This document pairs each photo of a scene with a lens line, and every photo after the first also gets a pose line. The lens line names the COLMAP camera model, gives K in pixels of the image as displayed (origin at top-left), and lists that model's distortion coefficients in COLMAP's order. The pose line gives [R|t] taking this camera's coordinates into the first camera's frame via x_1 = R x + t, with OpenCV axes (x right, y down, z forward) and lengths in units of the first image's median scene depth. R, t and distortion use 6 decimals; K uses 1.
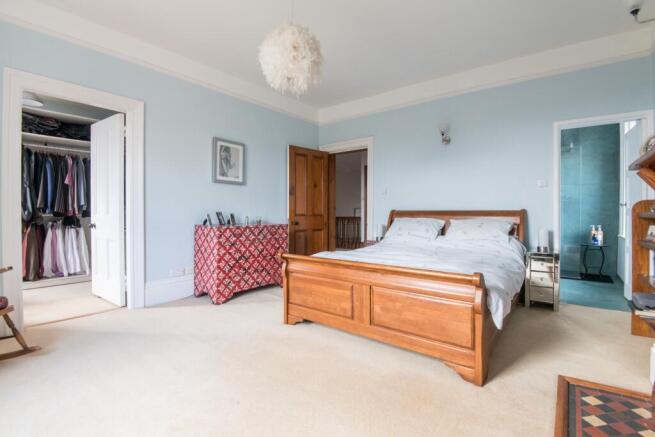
lens RADIAL K [[305.2, 0, 330.2], [0, 305.2, 216.8], [0, 0, 1]] dist [-0.031442, -0.002582]
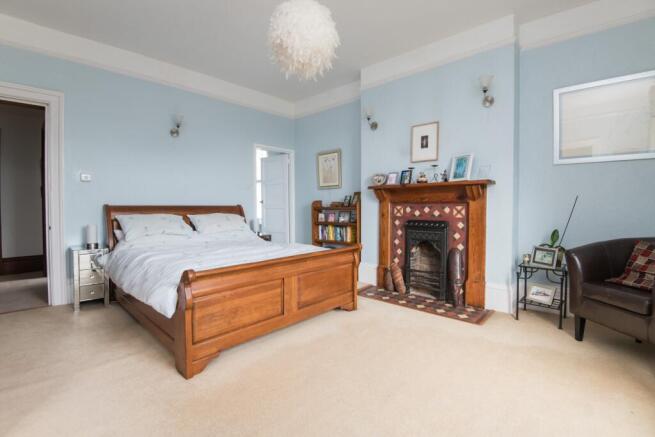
lens RADIAL K [[305.2, 0, 324.3], [0, 305.2, 214.6], [0, 0, 1]] dist [-0.031442, -0.002582]
pose [[0.091912, -0.029764, 0.995322, -0.612622], [0.010521, 0.999526, 0.028918, -0.016698], [-0.995712, 0.007814, 0.092182, 0.511537]]
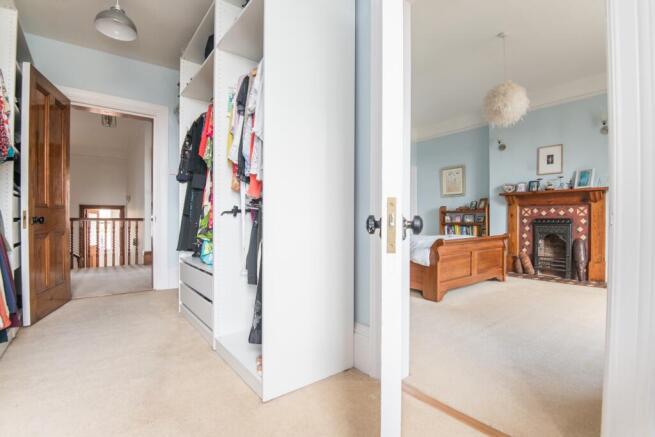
lens RADIAL K [[305.2, 0, 332.5], [0, 305.2, 219.0], [0, 0, 1]] dist [-0.031442, -0.002582]
pose [[0.236302, -0.003036, 0.971675, -1.071356], [0.007612, 0.999970, 0.001273, 0.027440], [-0.971650, 0.007095, 0.236318, 0.882873]]
